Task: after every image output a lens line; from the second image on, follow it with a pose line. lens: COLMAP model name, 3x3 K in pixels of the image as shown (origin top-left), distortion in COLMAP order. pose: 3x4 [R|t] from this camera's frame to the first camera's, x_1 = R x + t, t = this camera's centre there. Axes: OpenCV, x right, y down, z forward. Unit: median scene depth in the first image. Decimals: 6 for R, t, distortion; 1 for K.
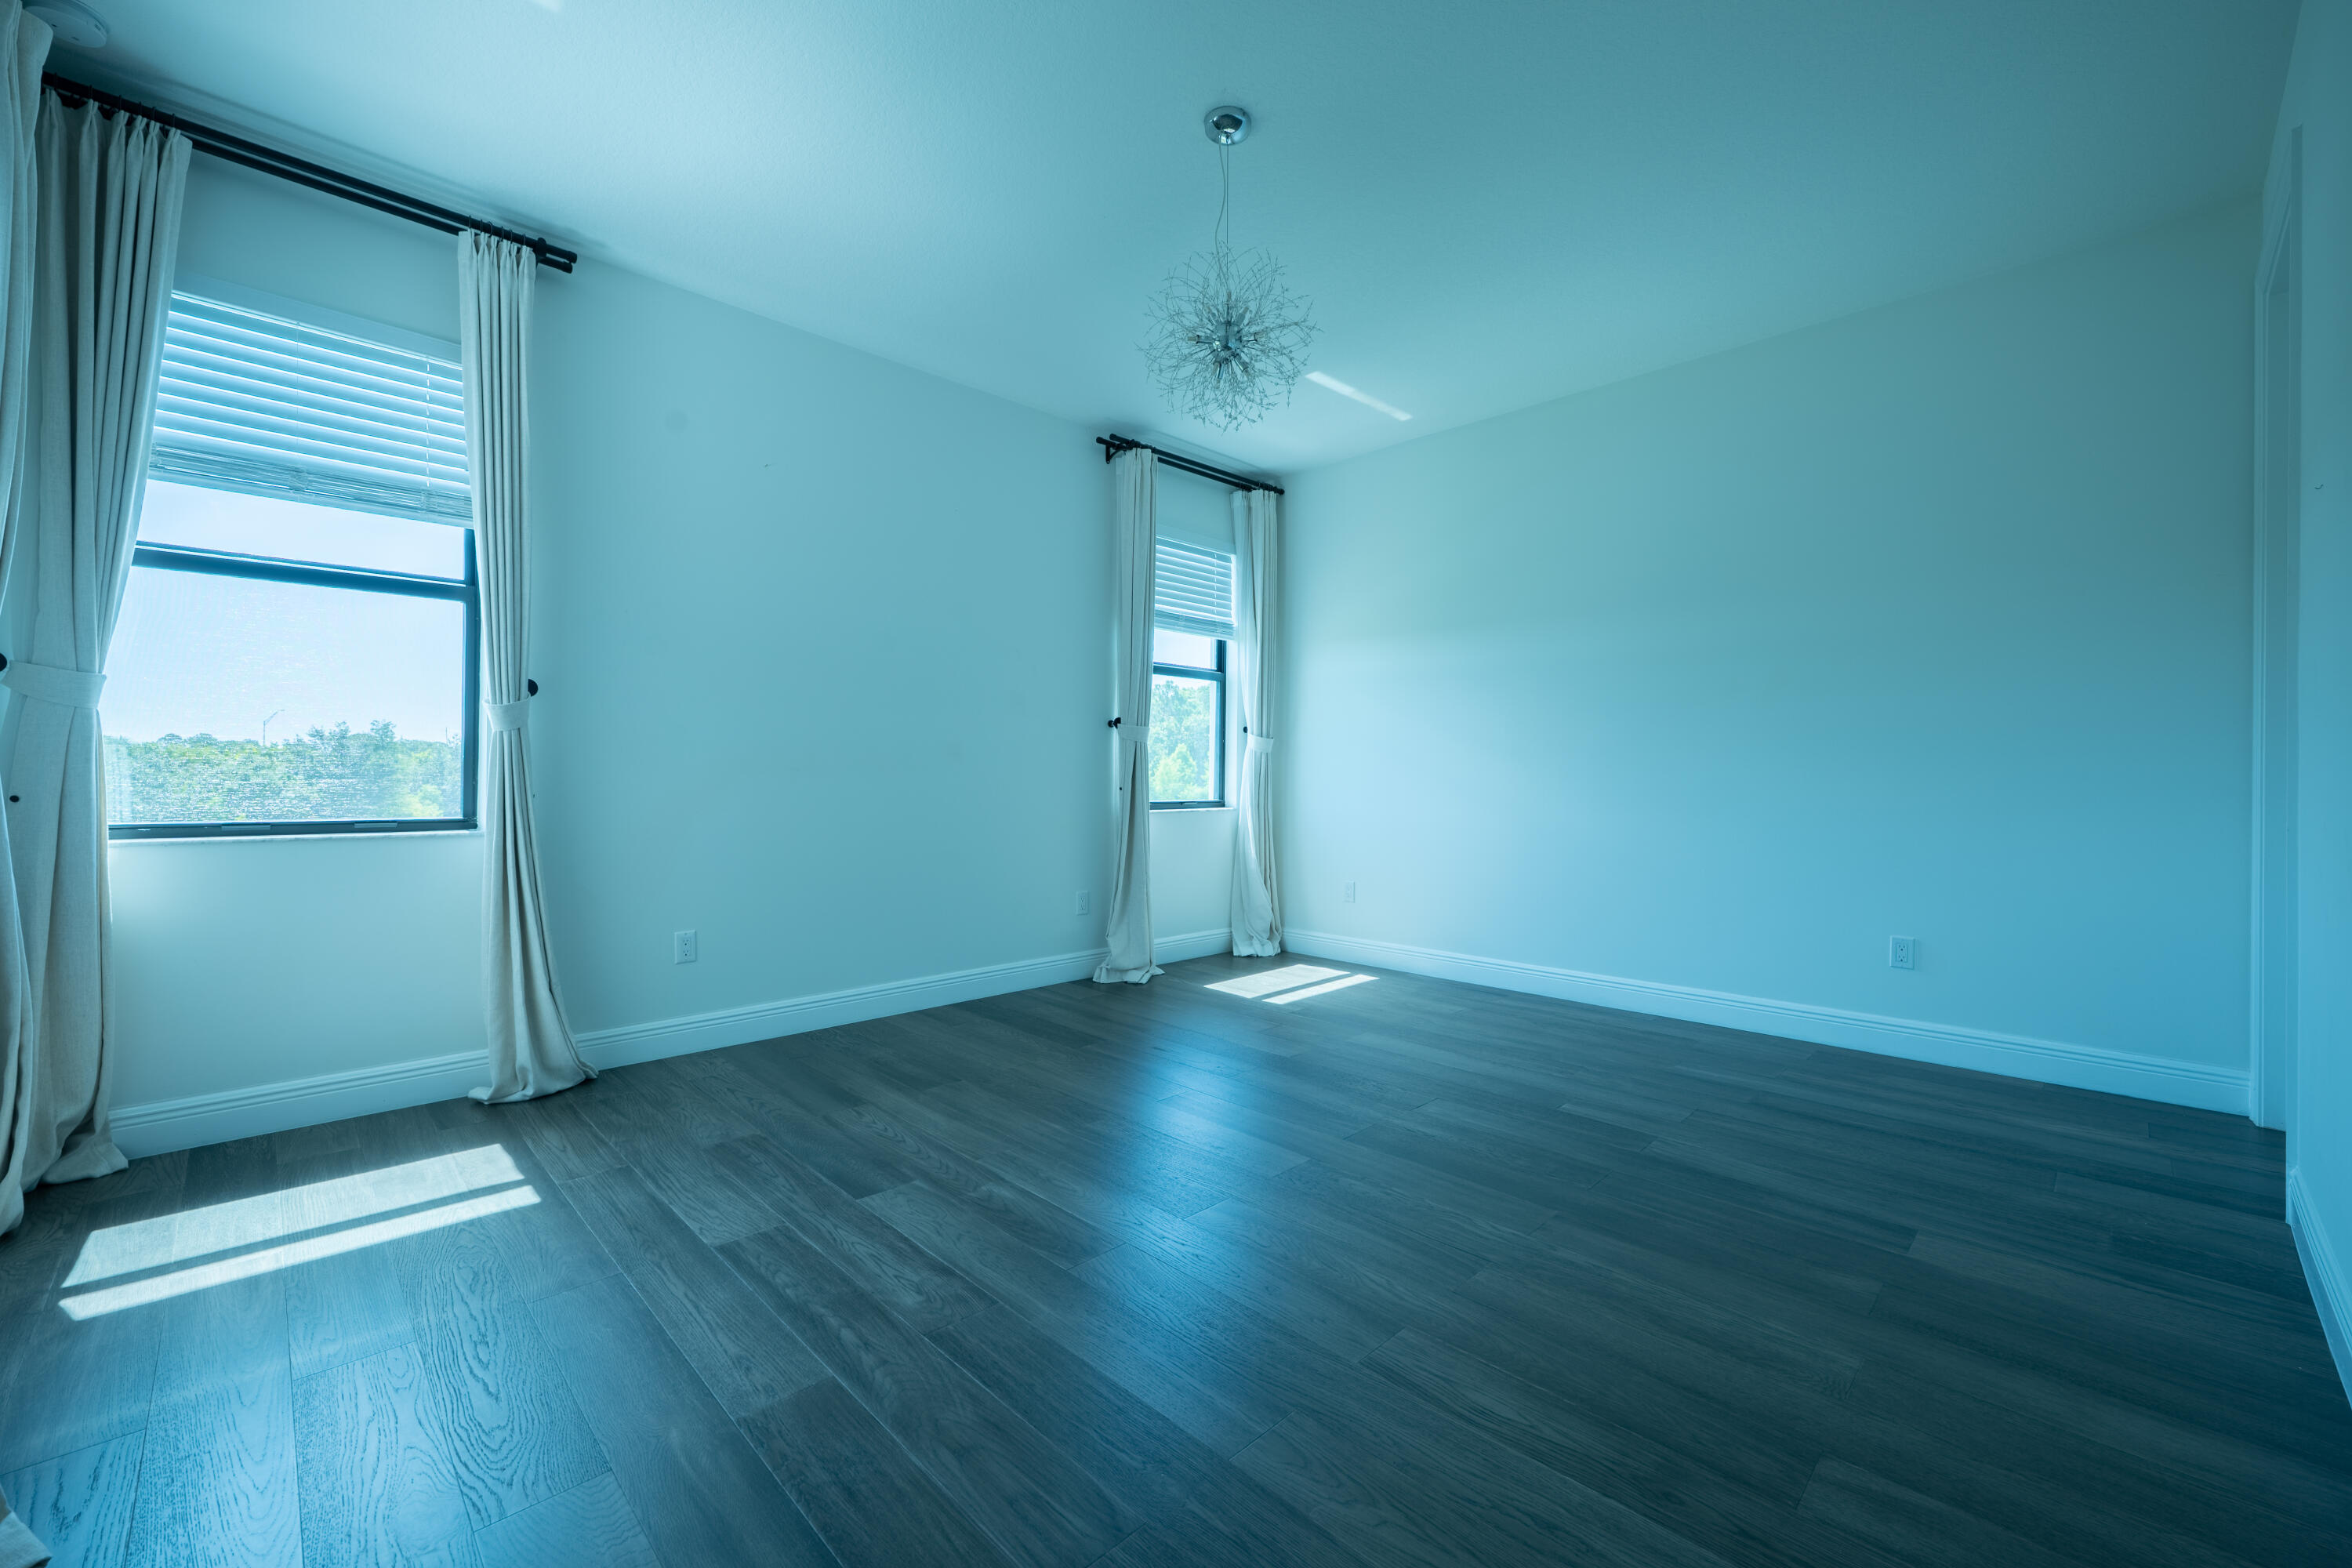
lens RADIAL K [[940.0, 0, 1169.1], [0, 940.0, 778.8], [0, 0, 1]] dist [-0.001270, -0.000738]
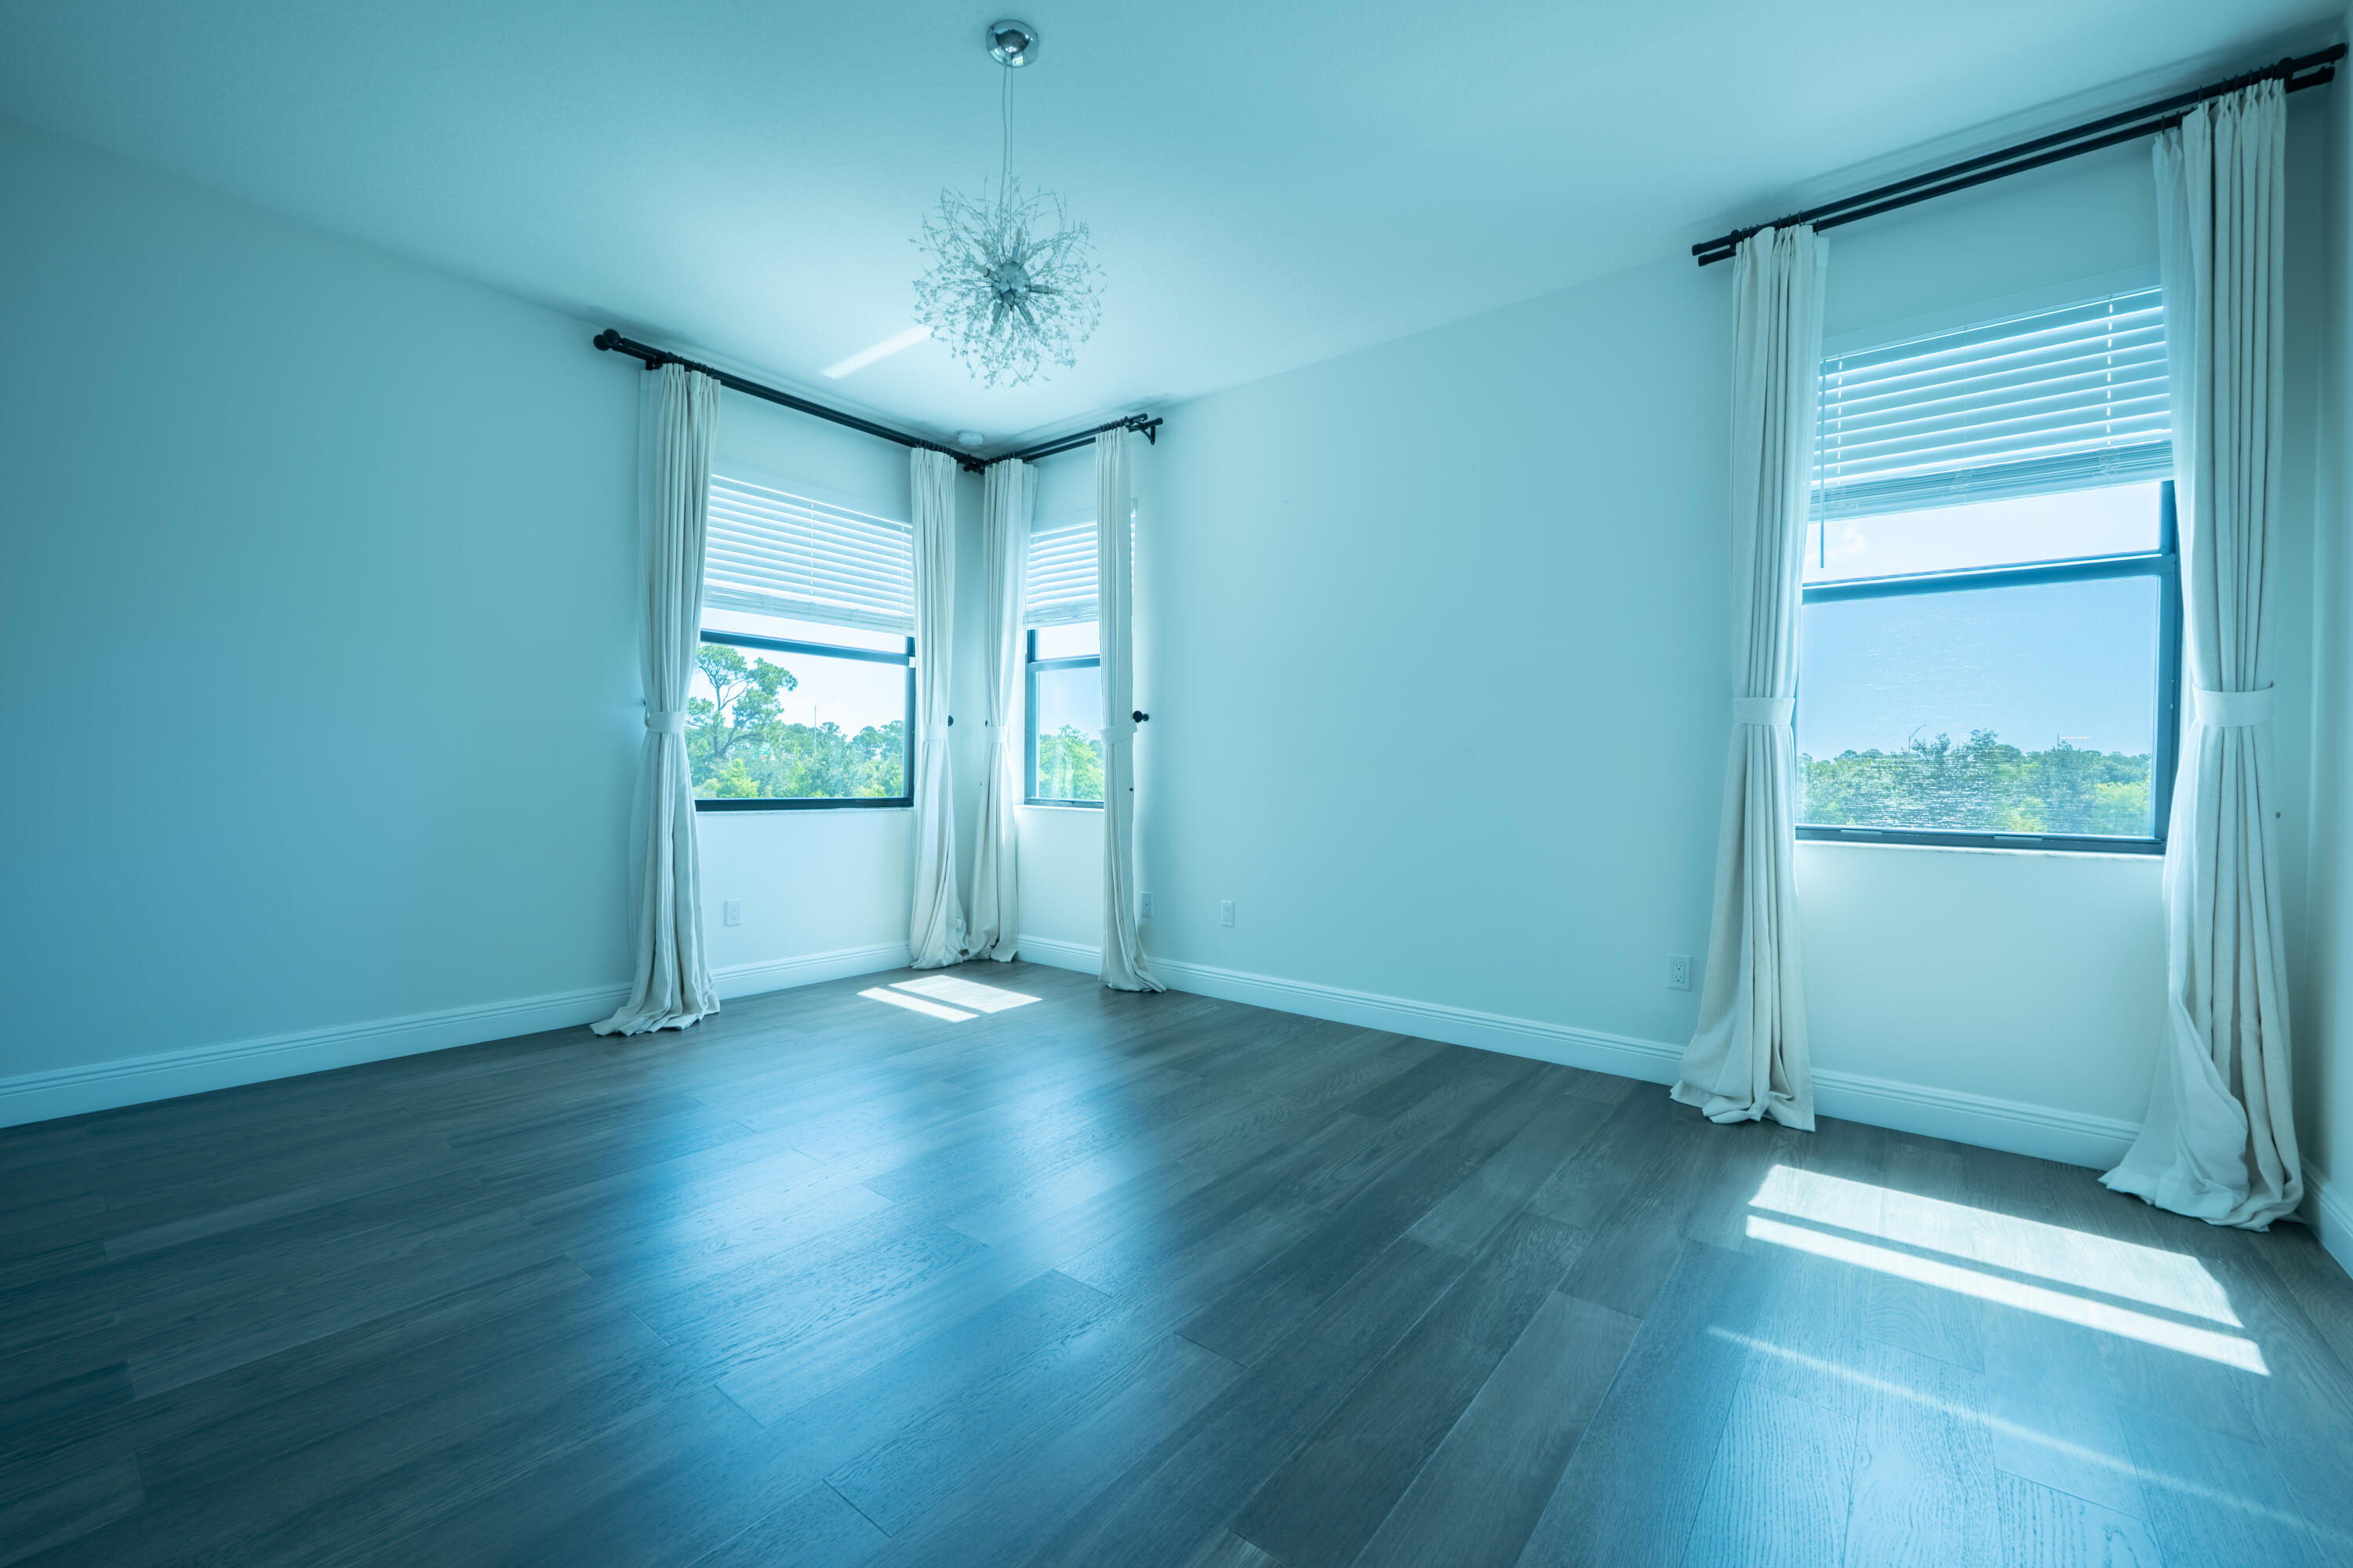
lens RADIAL K [[940.5, 0, 1178.1], [0, 940.5, 781.3], [0, 0, 1]] dist [-0.001270, -0.000738]
pose [[0.126325, 0.003973, -0.991981, 0.792500], [-0.013657, 0.999904, 0.002266, 0.001527], [0.991895, 0.013261, 0.126367, 0.860589]]
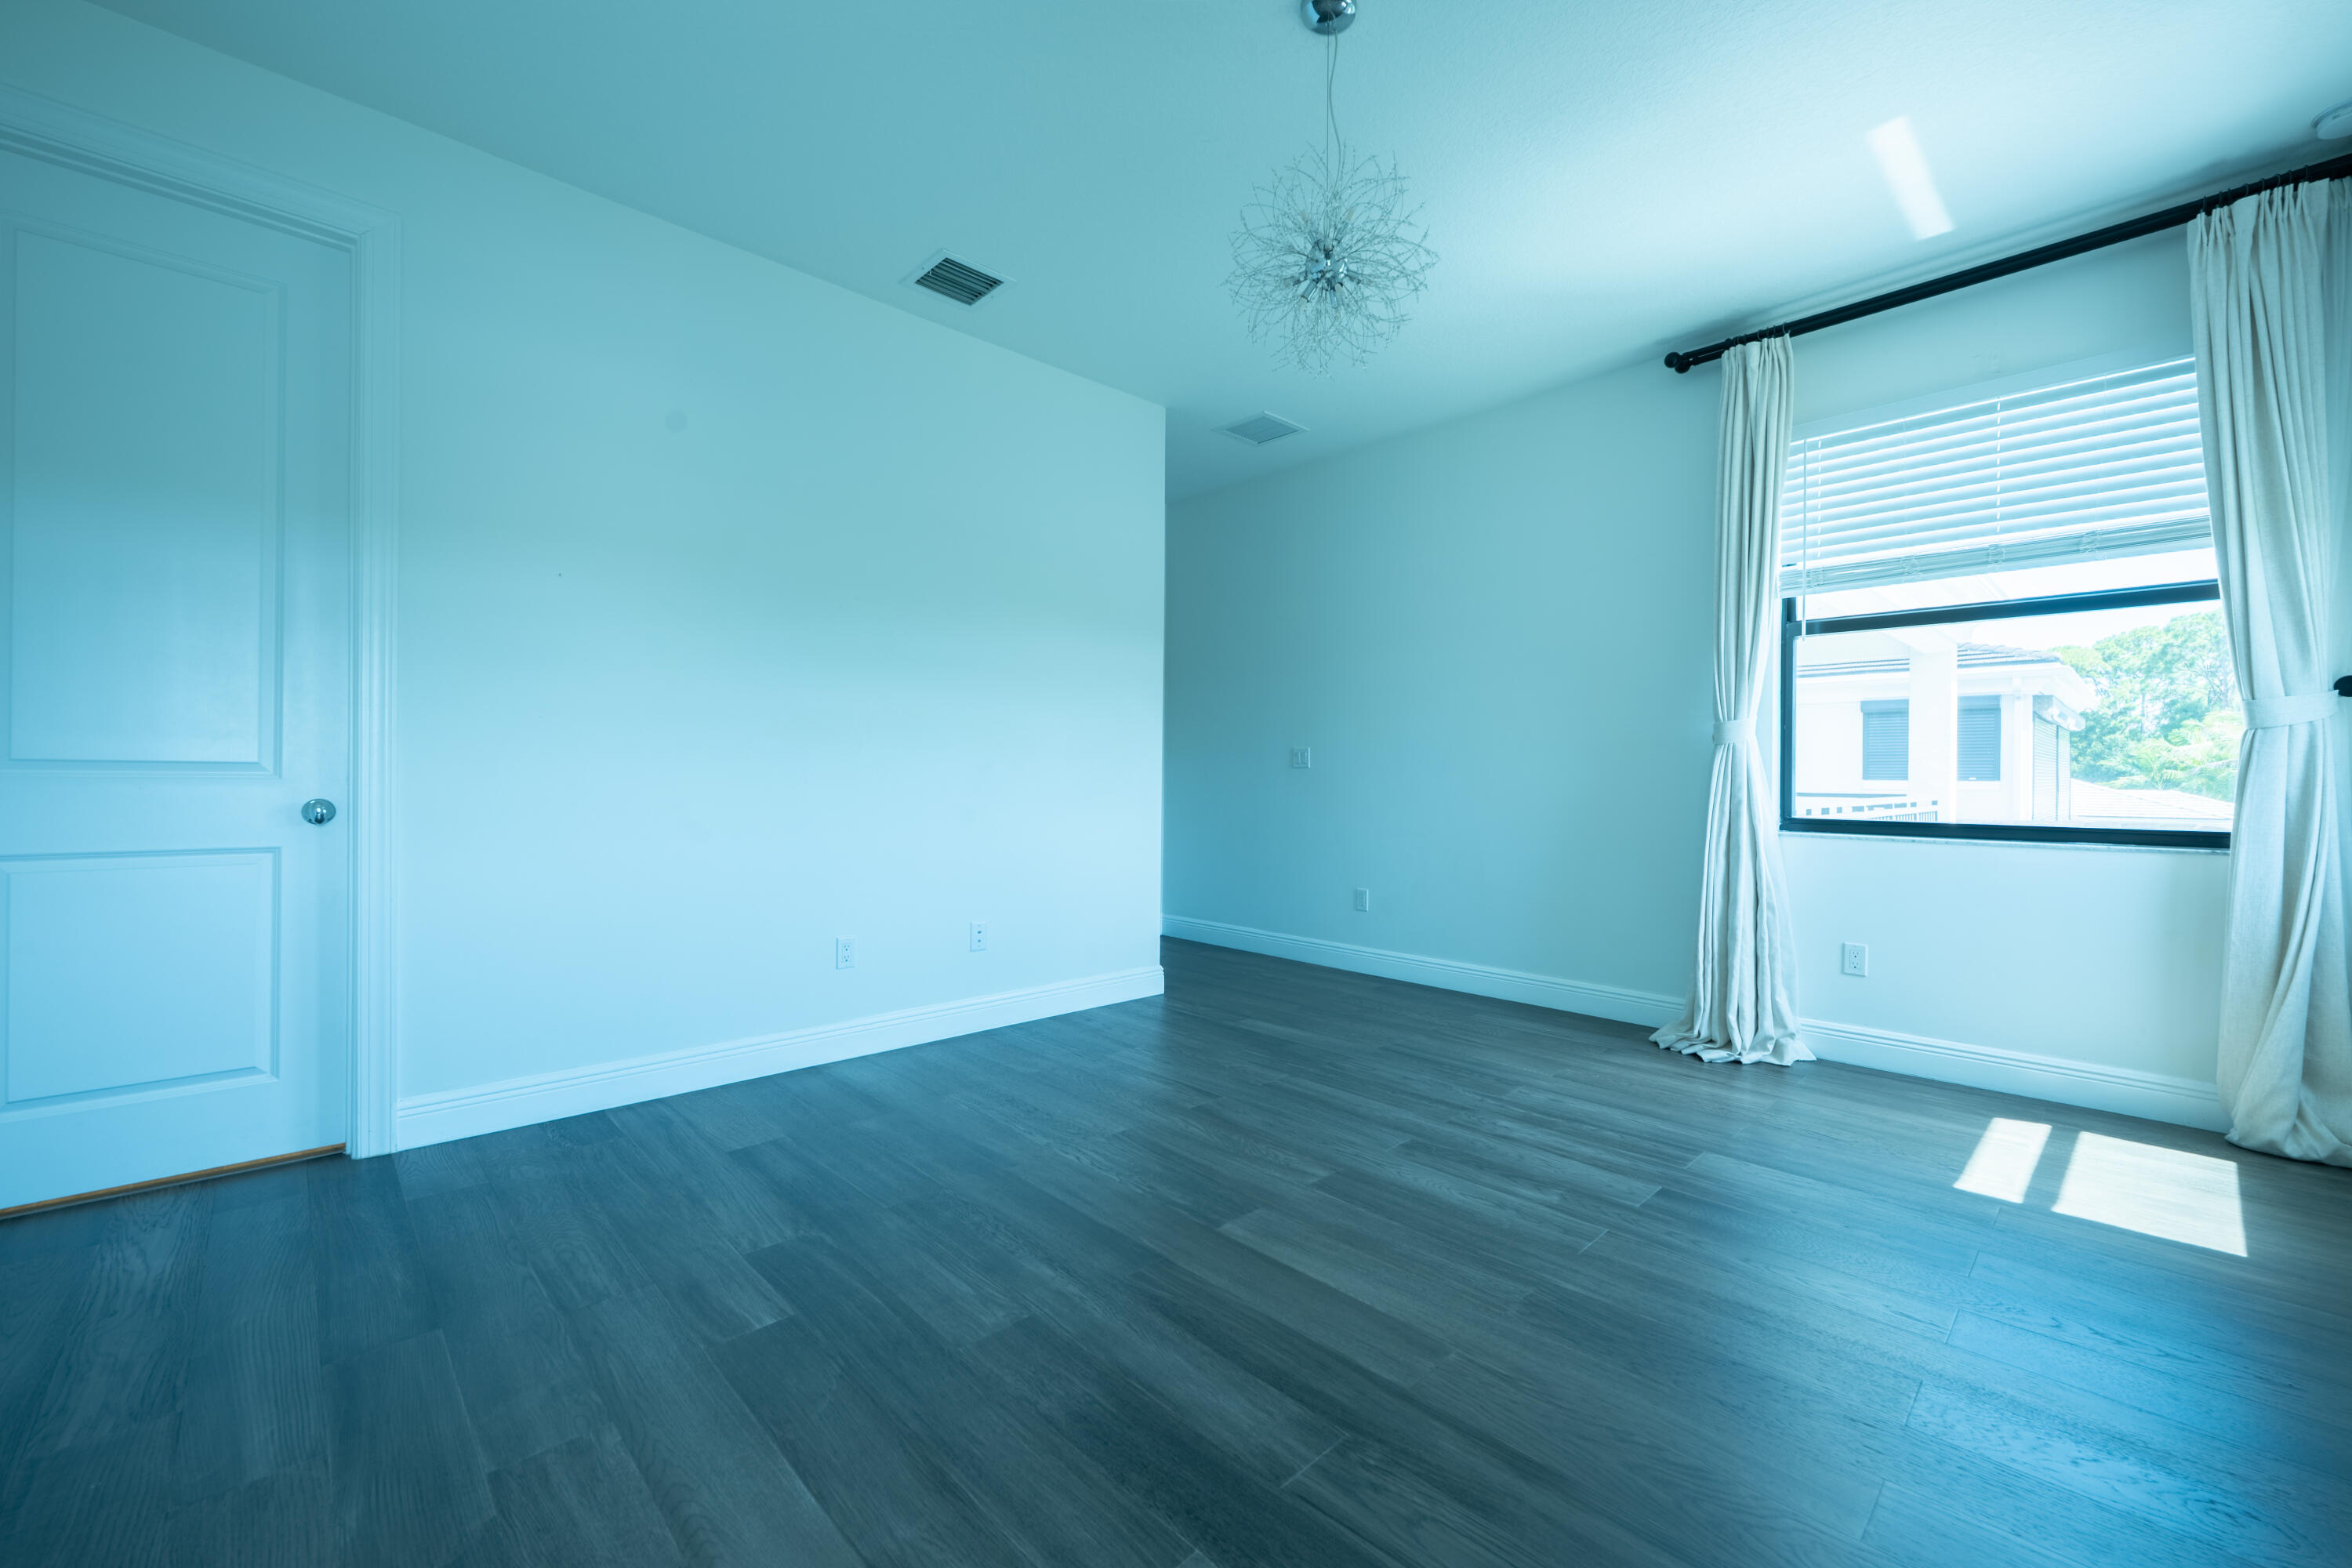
lens RADIAL K [[940.0, 0, 1172.6], [0, 940.0, 784.0], [0, 0, 1]] dist [-0.001270, -0.000738]
pose [[-0.999864, -0.010026, 0.013072, 0.150314], [-0.009915, 0.999914, 0.008548, -0.004518], [-0.013156, 0.008417, -0.999878, 1.511795]]
